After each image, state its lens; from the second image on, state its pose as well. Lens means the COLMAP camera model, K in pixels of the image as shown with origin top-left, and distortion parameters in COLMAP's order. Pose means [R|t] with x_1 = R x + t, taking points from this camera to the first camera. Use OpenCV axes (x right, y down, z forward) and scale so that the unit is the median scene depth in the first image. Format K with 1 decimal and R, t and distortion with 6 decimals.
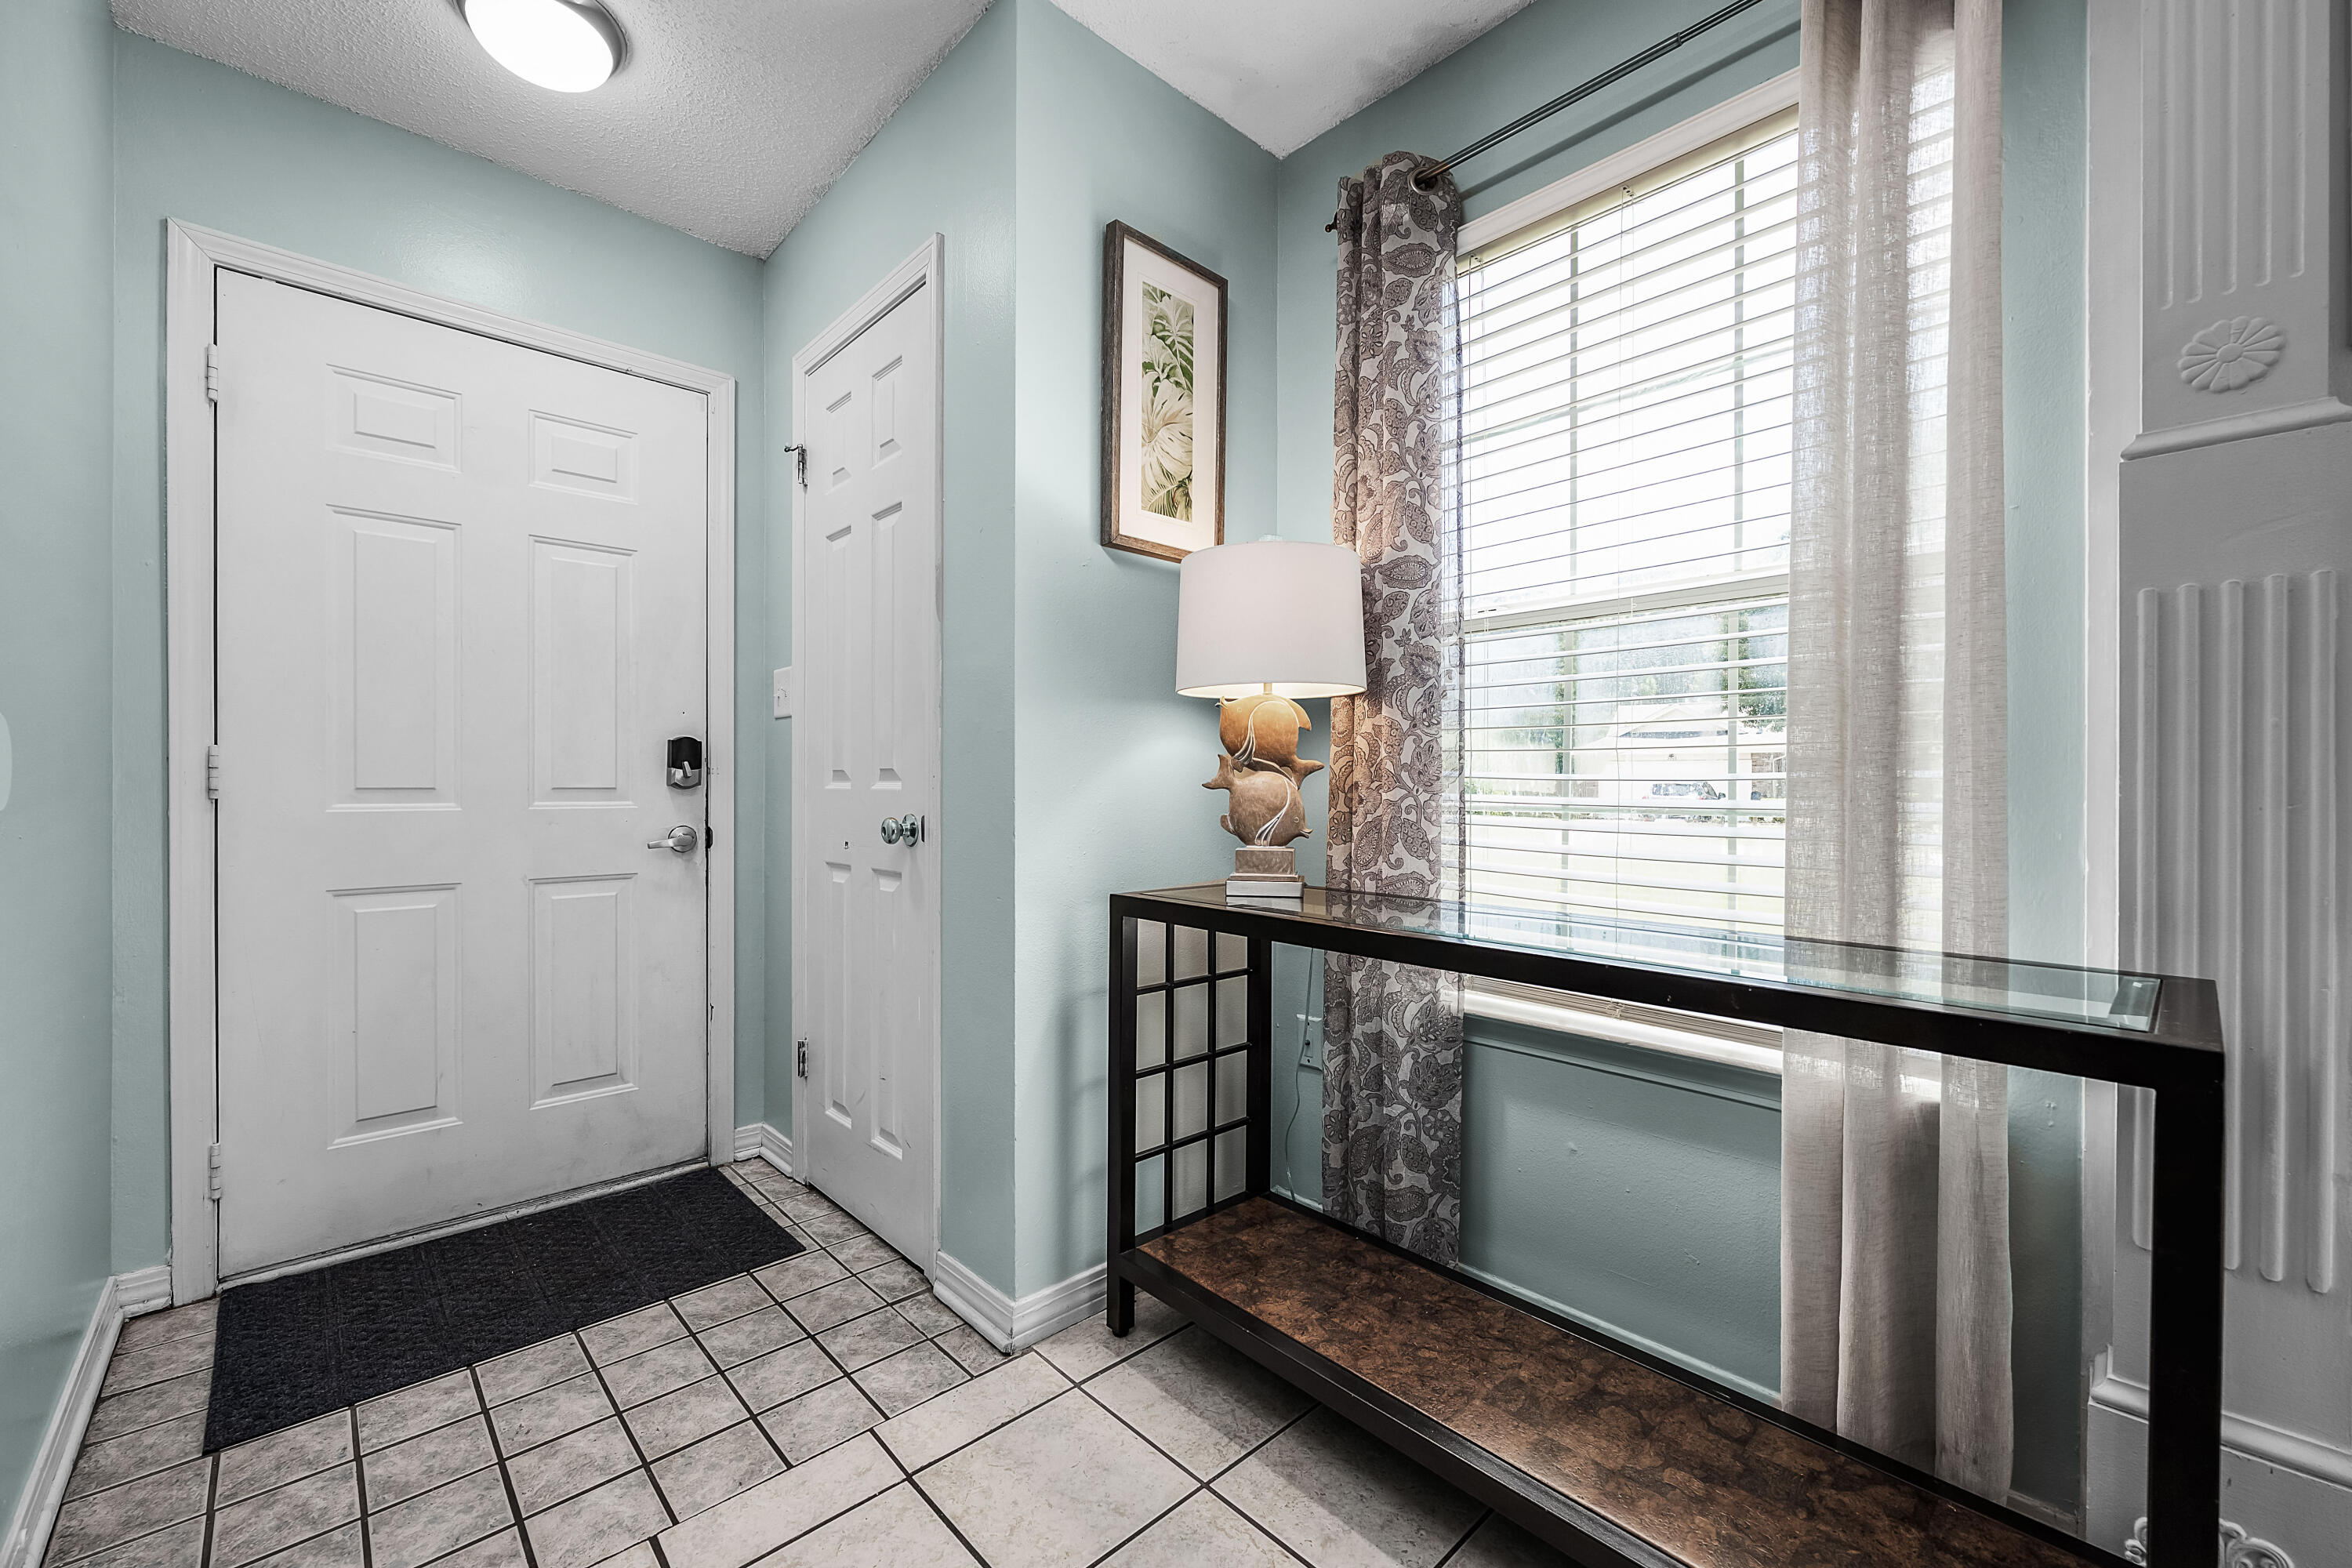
lens RADIAL K [[951.3, 0, 1158.4], [0, 951.3, 789.8], [0, 0, 1]] dist [-0.015679, 0.003436]
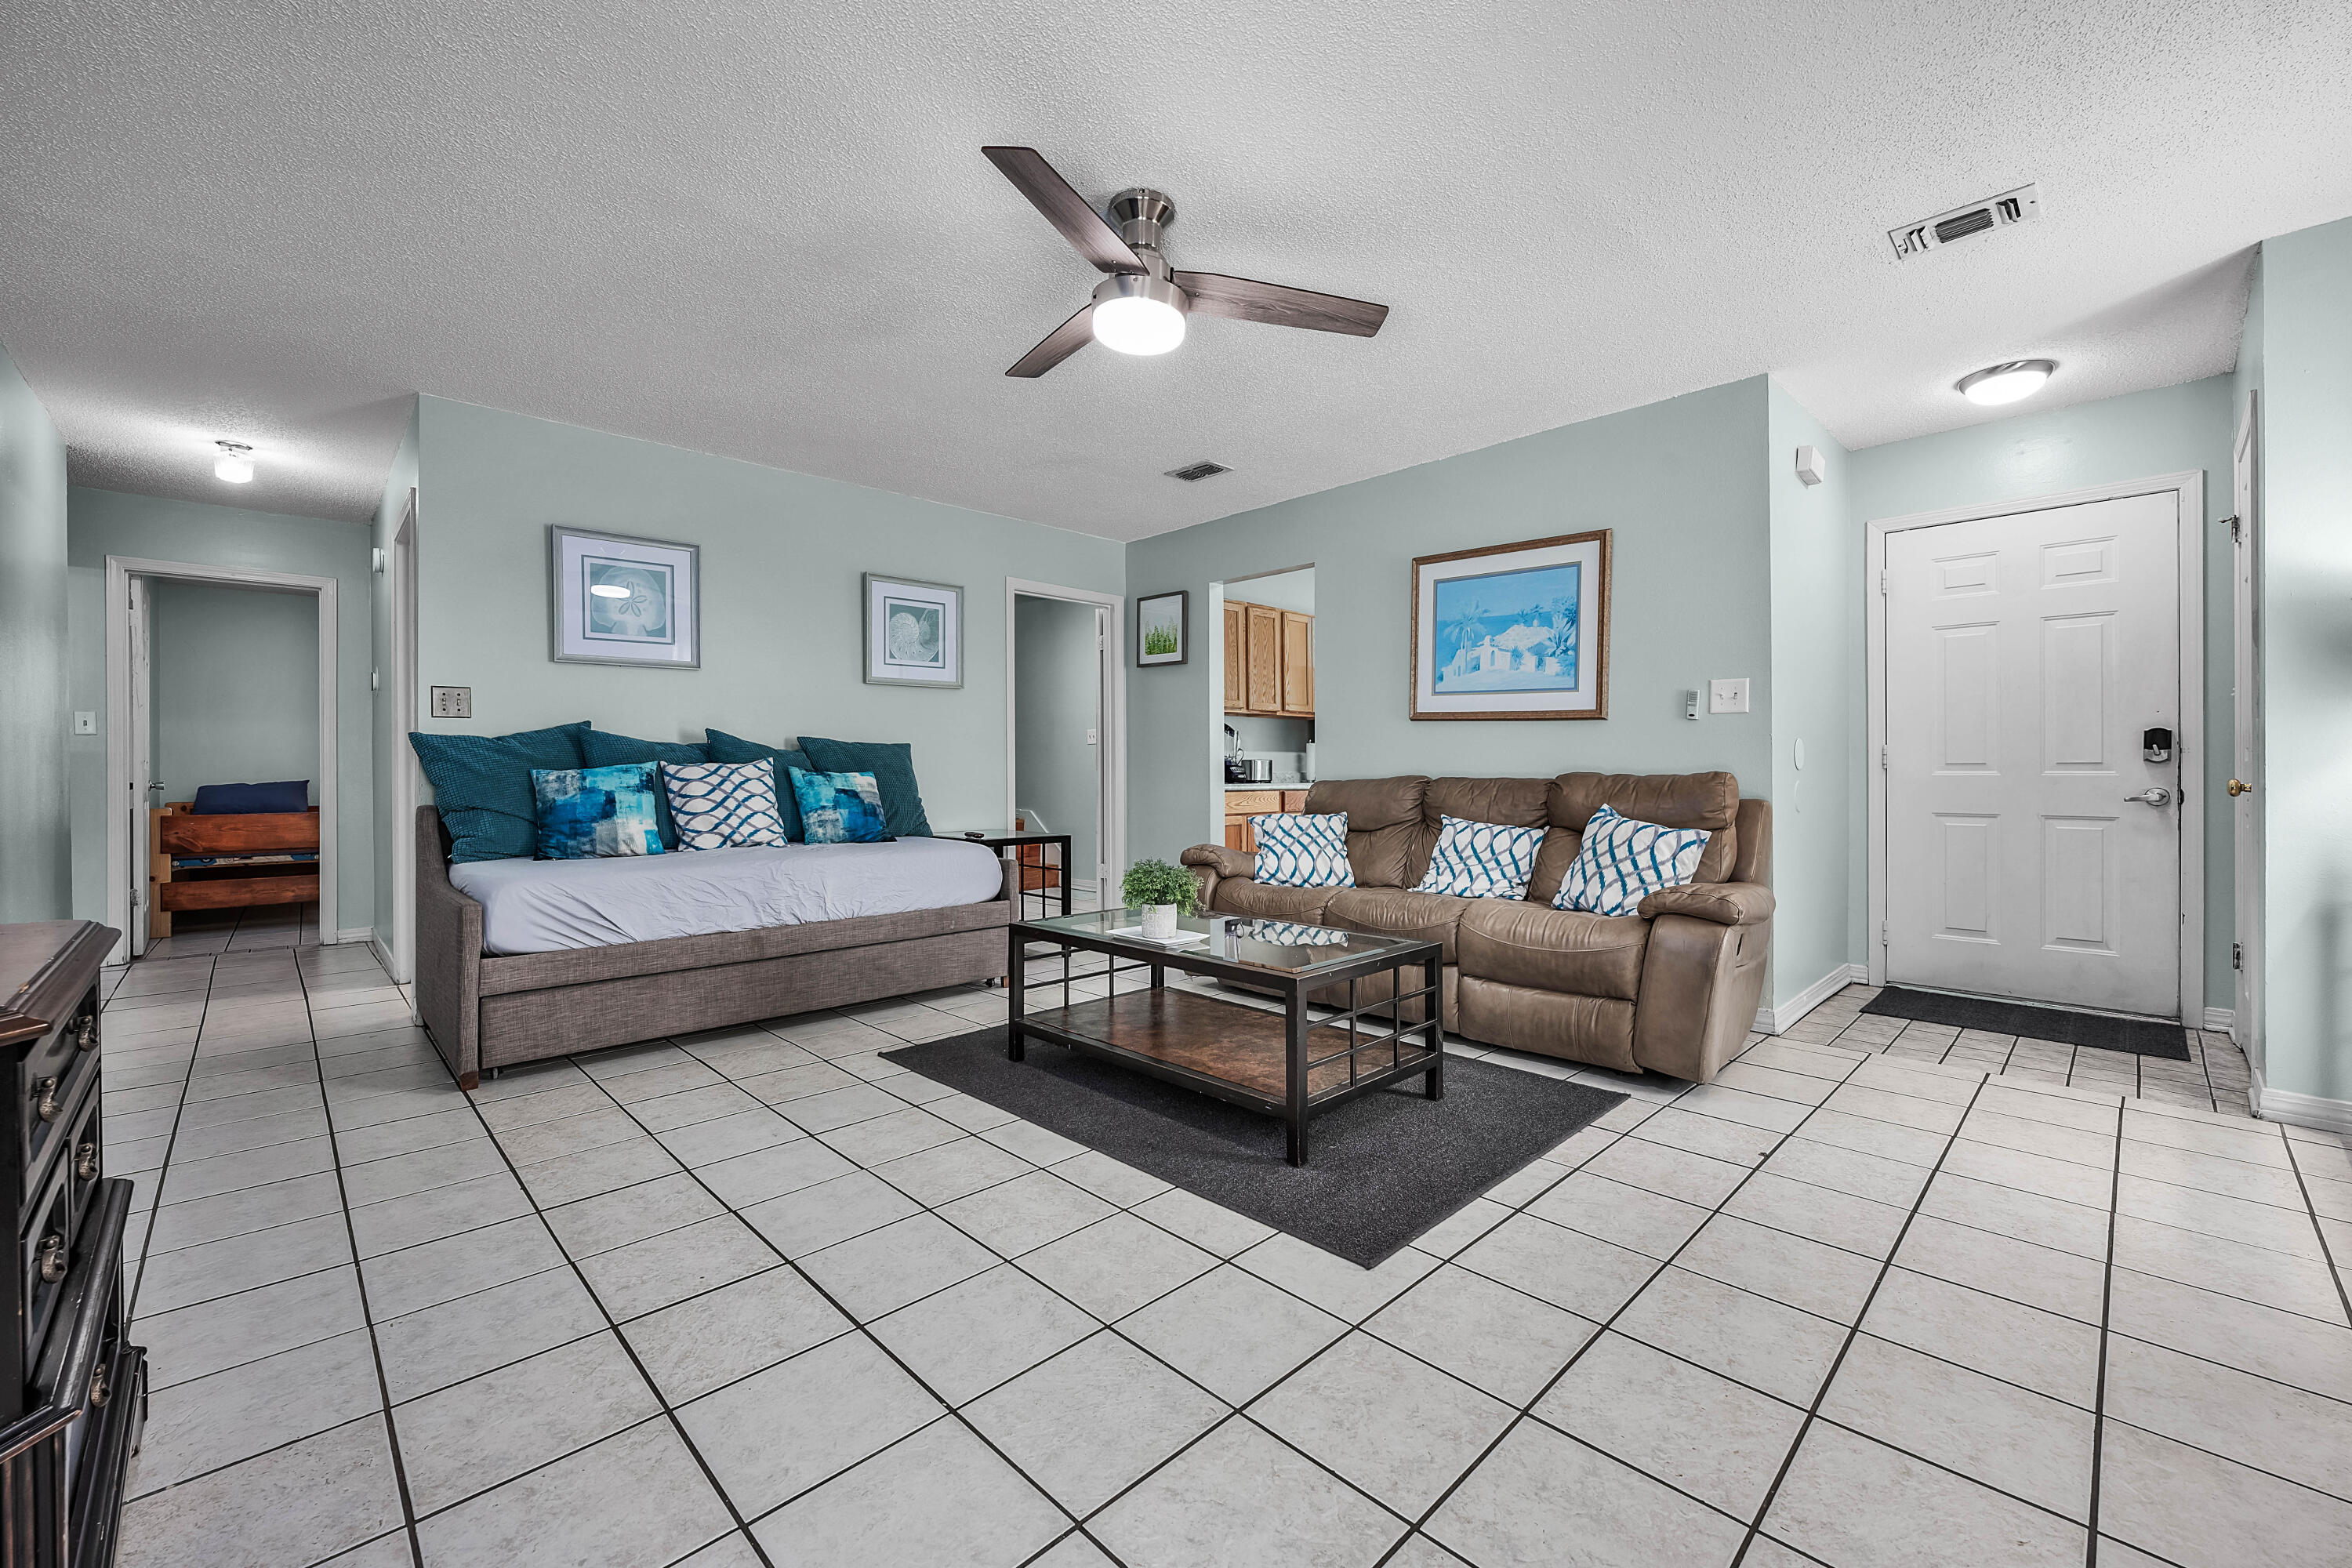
lens RADIAL K [[951.3, 0, 1211.2], [0, 951.3, 761.1], [0, 0, 1]] dist [-0.015679, 0.003436]
pose [[0.067299, 0.000104, -0.997733, 1.211837], [-0.000906, 1.000000, 0.000043, -0.004746], [0.997732, 0.000901, 0.067299, -0.809496]]
